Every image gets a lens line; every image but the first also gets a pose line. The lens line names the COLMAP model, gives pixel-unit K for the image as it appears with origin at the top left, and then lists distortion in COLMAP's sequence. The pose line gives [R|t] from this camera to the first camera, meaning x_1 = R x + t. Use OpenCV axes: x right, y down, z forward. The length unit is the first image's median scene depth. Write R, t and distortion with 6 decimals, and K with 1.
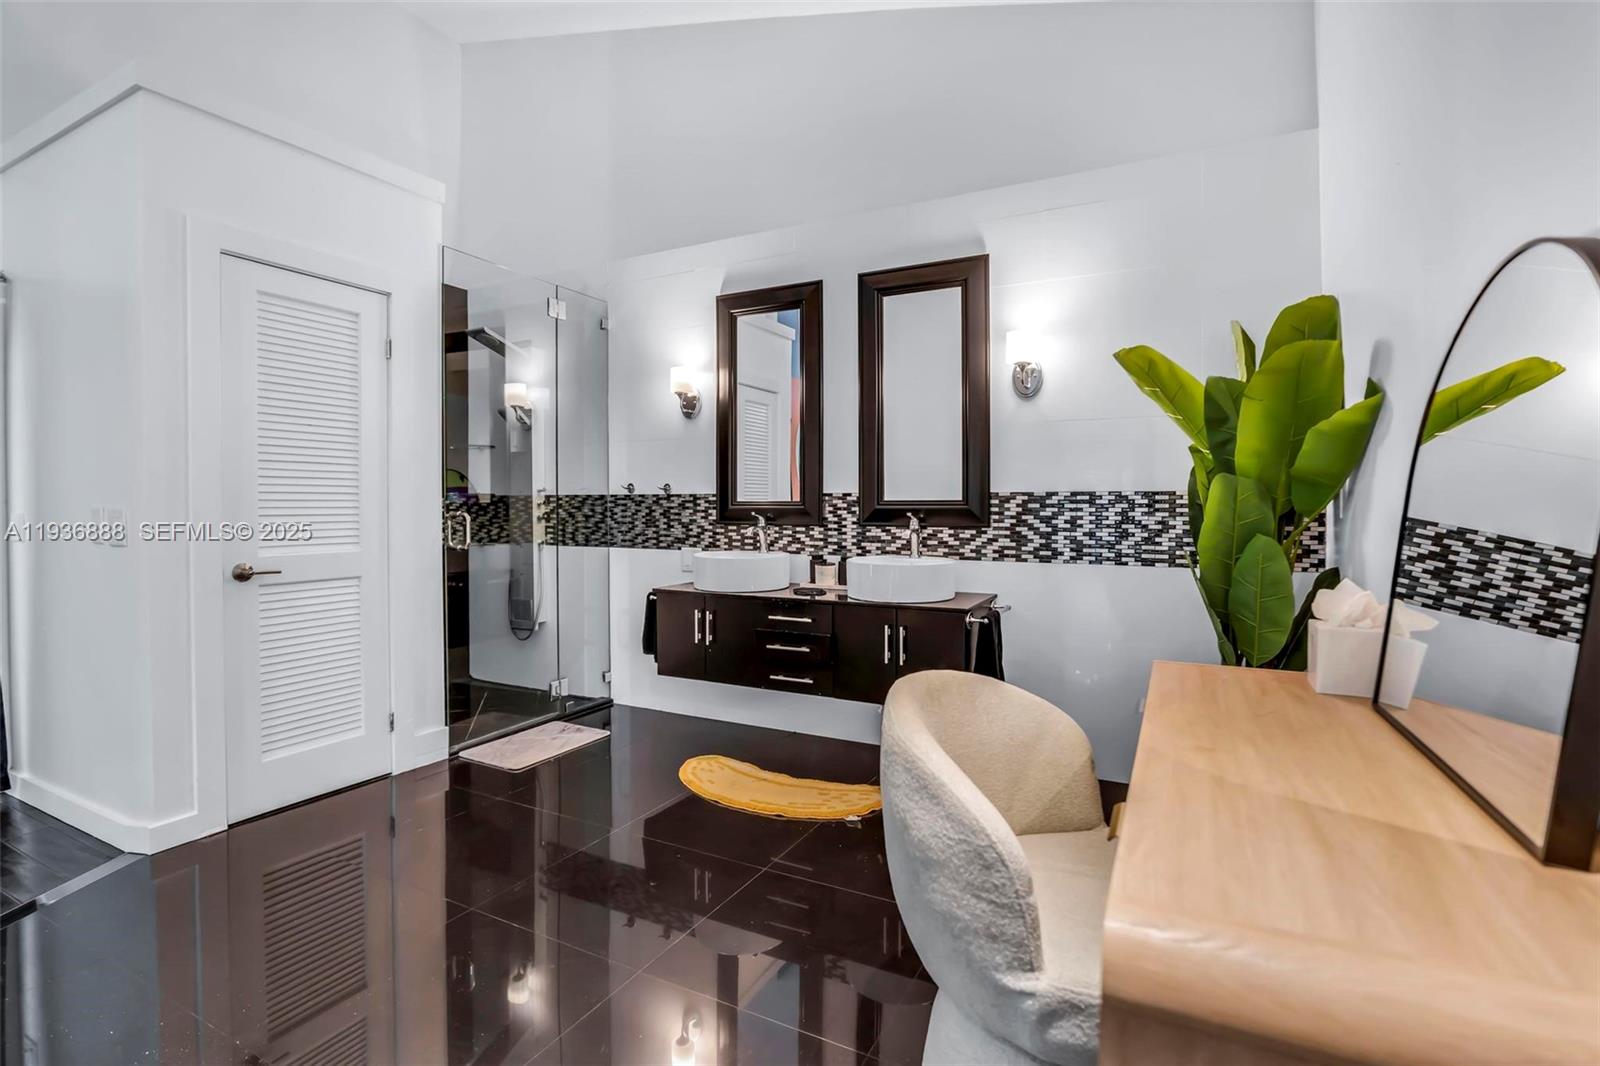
lens RADIAL K [[750.2, 0, 819.7], [0, 750.2, 530.2], [0, 0, 1]] dist [-0.019573, 0.001140]
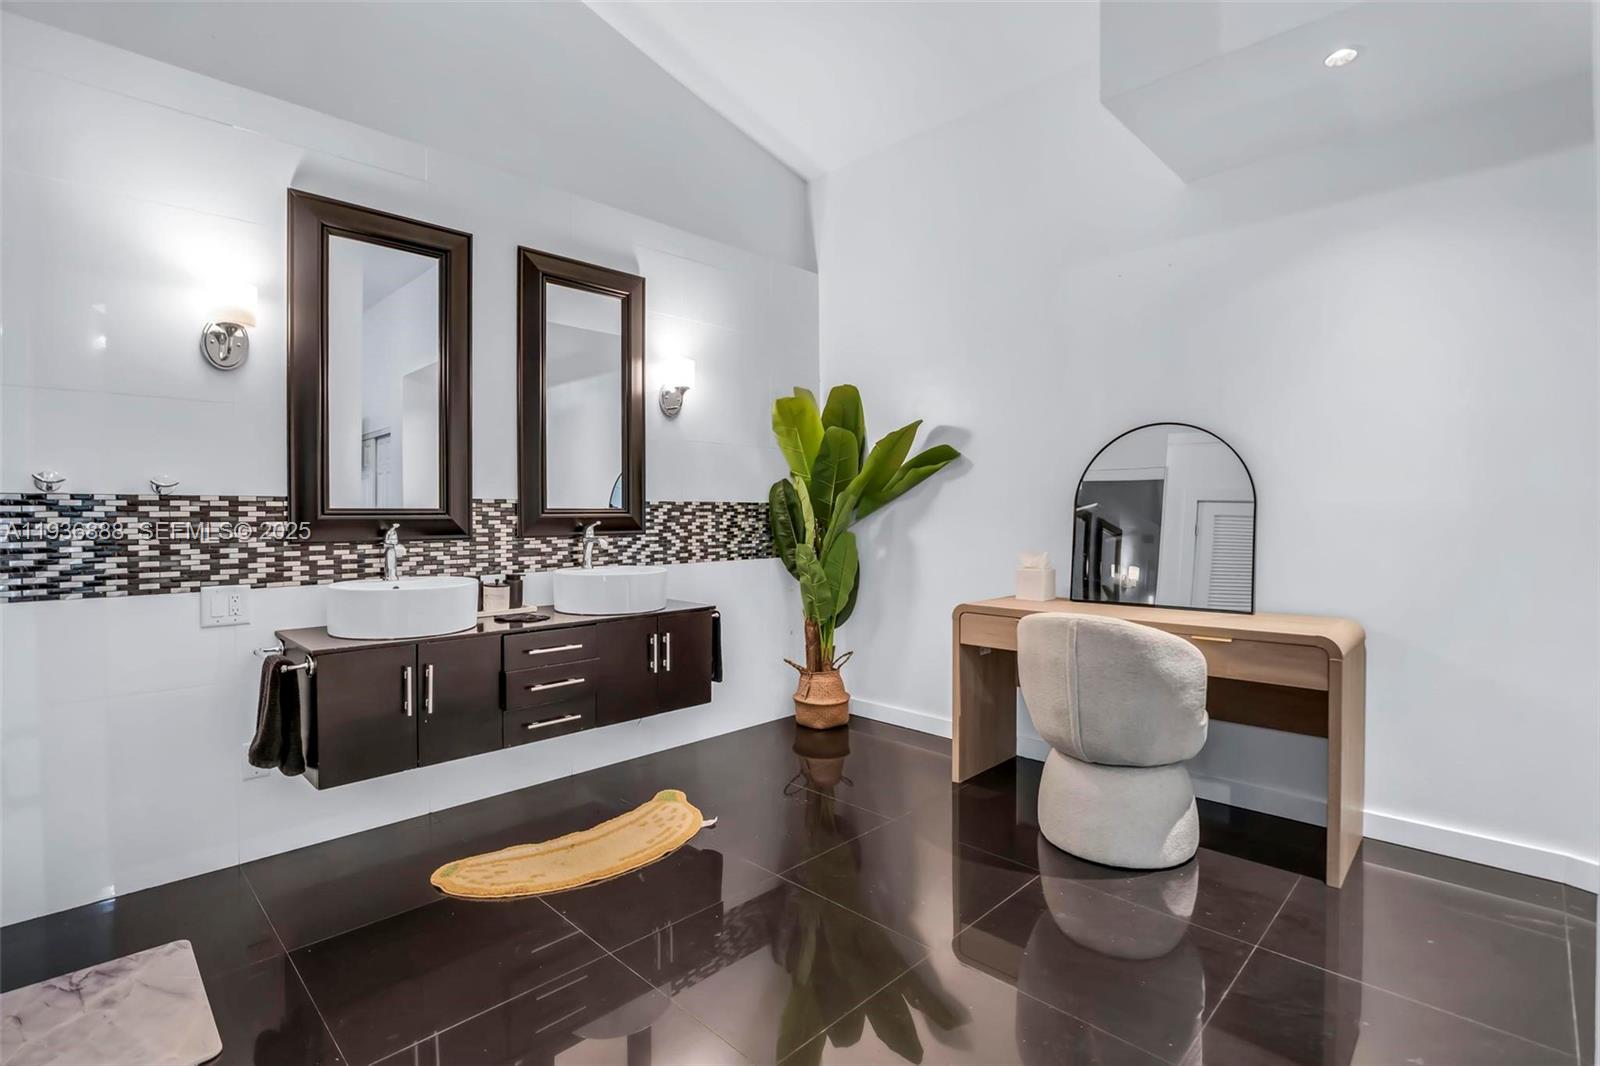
lens RADIAL K [[750.2, 0, 819.7], [0, 750.2, 530.2], [0, 0, 1]] dist [-0.019573, 0.001140]
pose [[0.288217, -0.020959, 0.957336, -0.679057], [0.037675, 0.999235, 0.010534, -0.010518], [-0.956824, 0.033032, 0.288786, 0.429830]]
